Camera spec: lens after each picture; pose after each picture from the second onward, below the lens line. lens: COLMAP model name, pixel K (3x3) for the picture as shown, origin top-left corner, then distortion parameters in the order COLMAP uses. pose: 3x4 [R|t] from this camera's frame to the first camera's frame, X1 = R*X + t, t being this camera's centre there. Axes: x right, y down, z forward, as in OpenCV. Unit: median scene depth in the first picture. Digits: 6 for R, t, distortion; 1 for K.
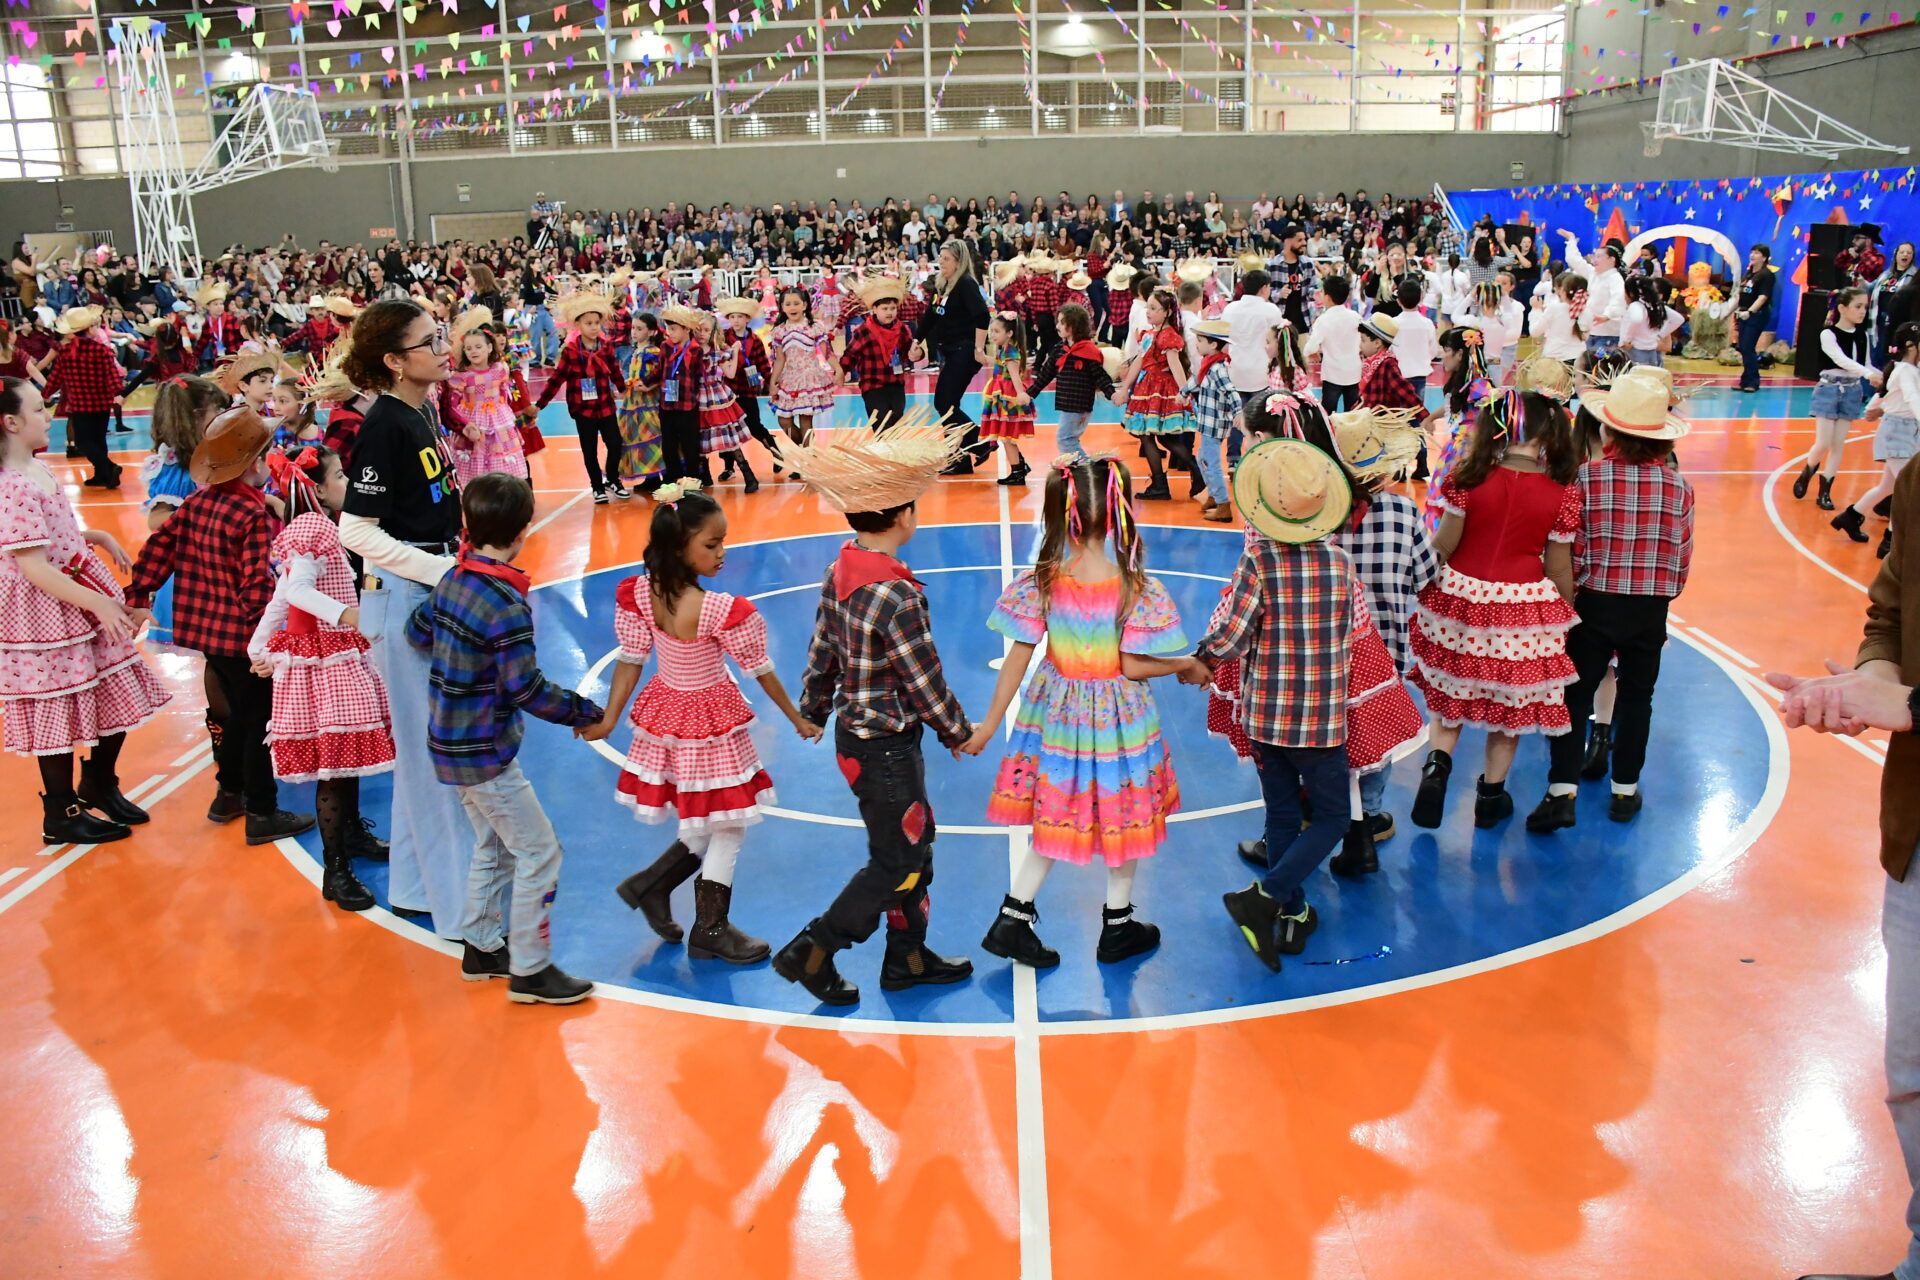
lens RADIAL K [[1498.3, 0, 955.2], [0, 1498.3, 647.9], [0, 0, 1]] dist [-0.143153, 0.088962]
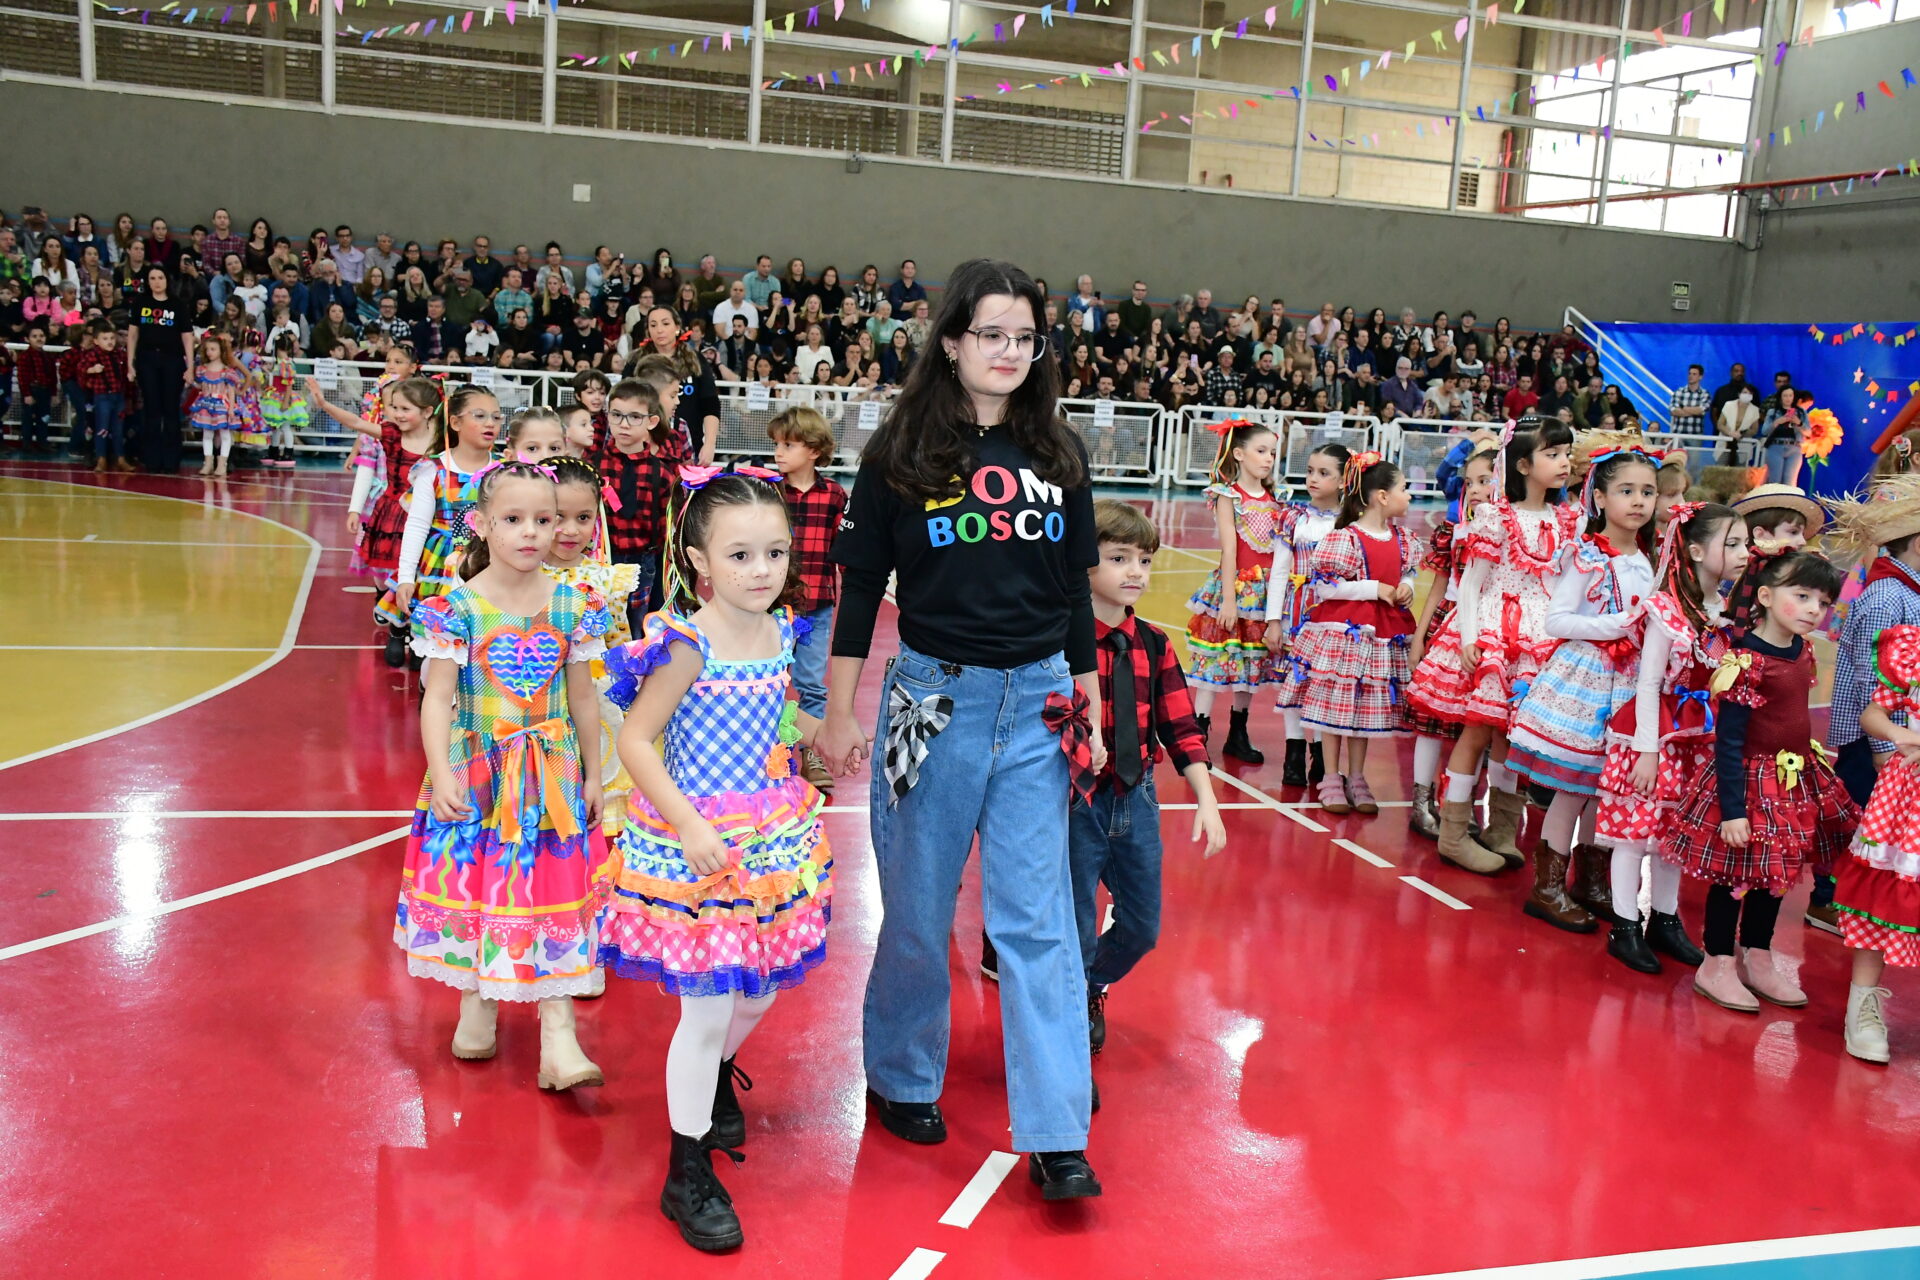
lens RADIAL K [[1841.5, 0, 954.7], [0, 1841.5, 642.0], [0, 0, 1]] dist [-0.010317, 0.000000]
pose [[0.944397, 0.028992, 0.327526, -0.162447], [0.008977, 0.993460, -0.113826, -0.094706], [-0.328684, 0.110437, 0.937961, 0.383073]]
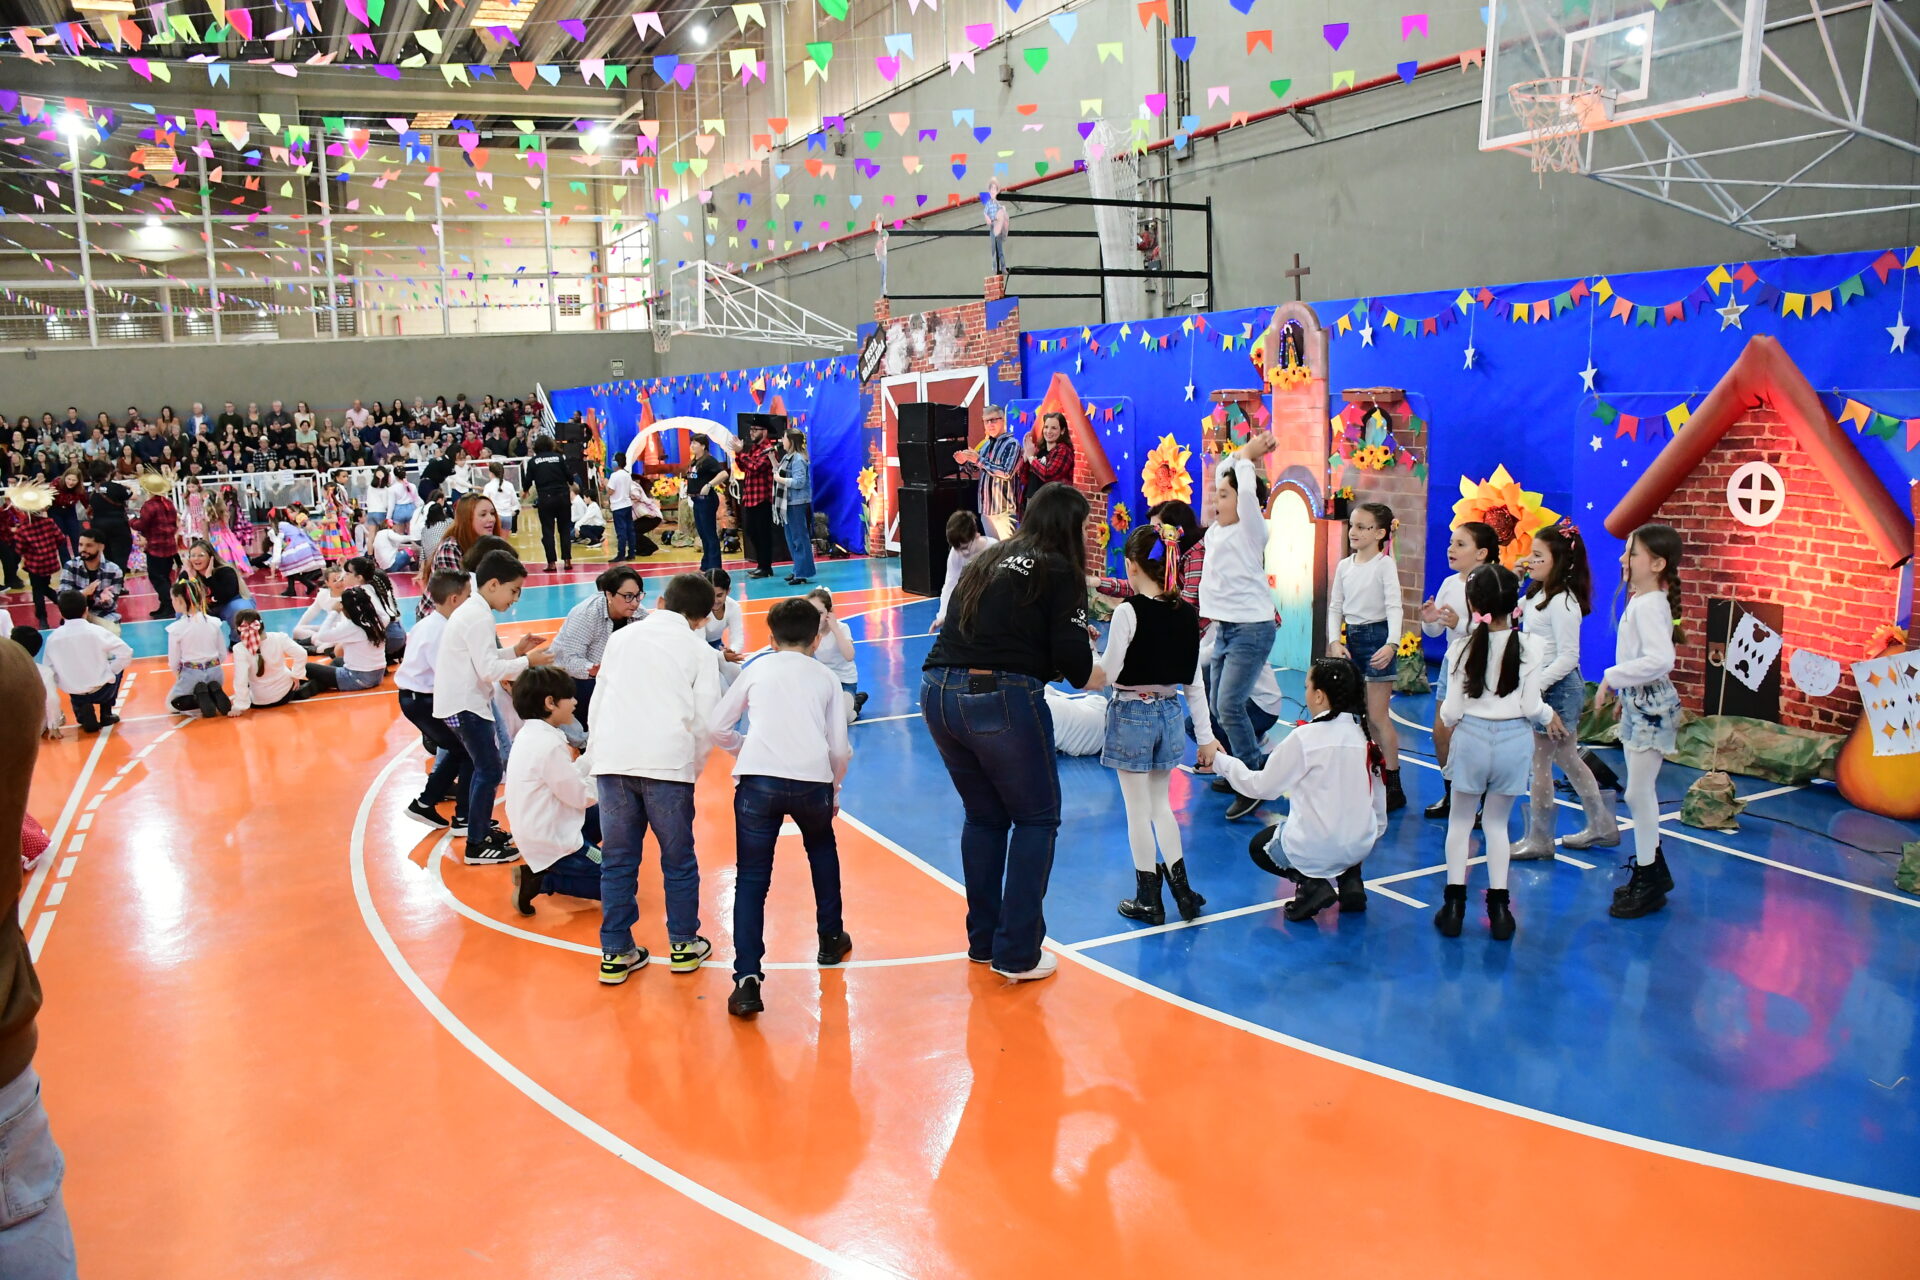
lens RADIAL K [[1498.3, 0, 962.5], [0, 1498.3, 654.0], [0, 0, 1]] dist [-0.143153, 0.088962]
pose [[0.888460, -0.085065, 0.451002, 0.117357], [0.140118, 0.986031, -0.090050, -0.002540], [-0.437042, 0.143199, 0.887968, -0.001784]]
